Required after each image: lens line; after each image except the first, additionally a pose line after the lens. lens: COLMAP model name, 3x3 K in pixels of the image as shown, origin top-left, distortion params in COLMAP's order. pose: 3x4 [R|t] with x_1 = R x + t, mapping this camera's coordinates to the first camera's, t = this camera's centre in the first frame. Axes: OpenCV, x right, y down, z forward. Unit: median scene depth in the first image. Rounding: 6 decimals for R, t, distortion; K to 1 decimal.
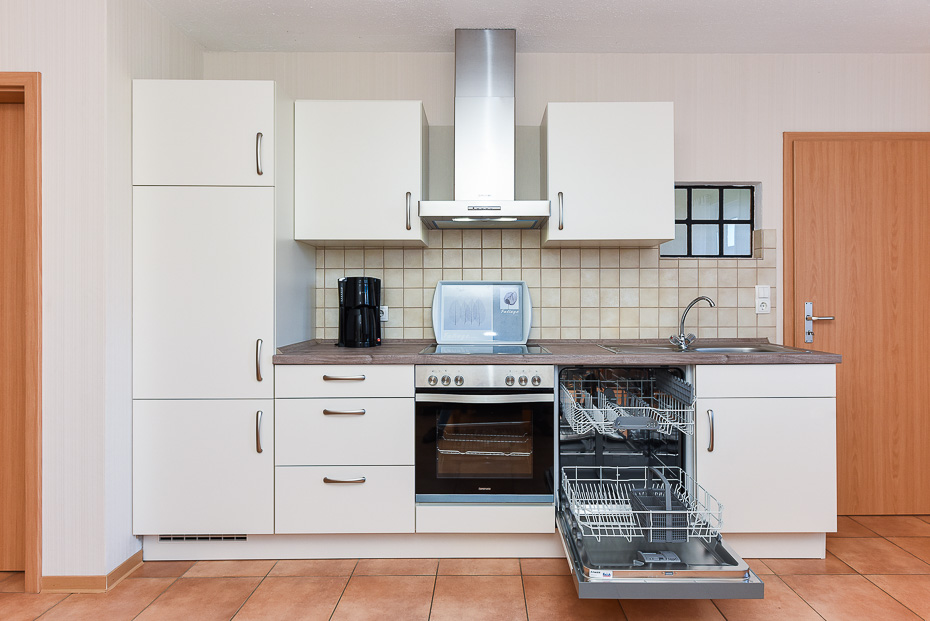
lens RADIAL K [[537.0, 0, 467.8], [0, 537.0, 305.7], [0, 0, 1]] dist [0.009386, 0.000276]
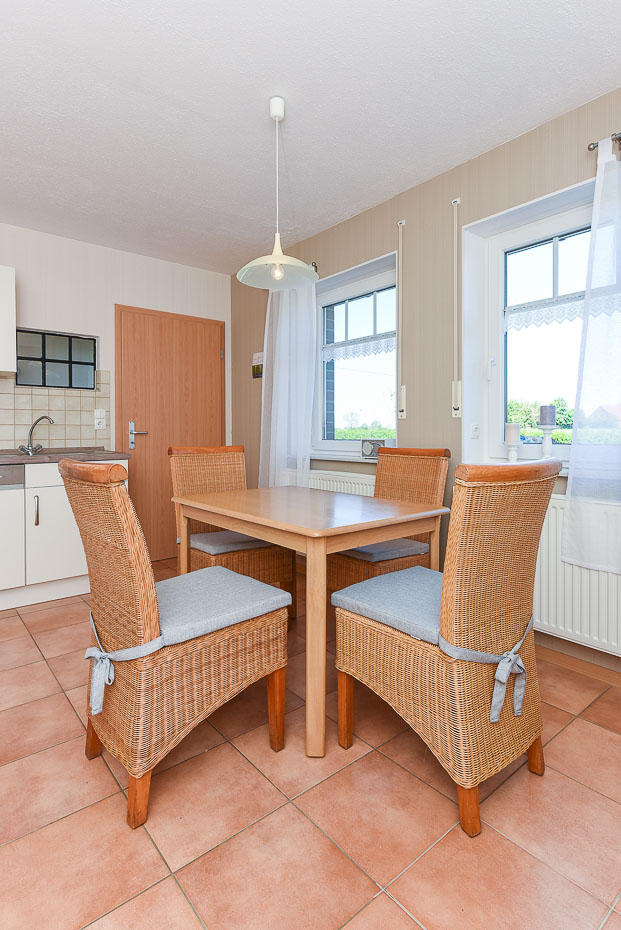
lens RADIAL K [[495.2, 0, 319.7], [0, 495.2, 434.8], [0, 0, 1]] dist [0.005107, -0.000987]
pose [[0.759470, -0.007441, 0.650500, 0.152306], [0.009655, 0.999953, 0.000167, 0.037382], [-0.650471, 0.006153, 0.759506, -0.407328]]
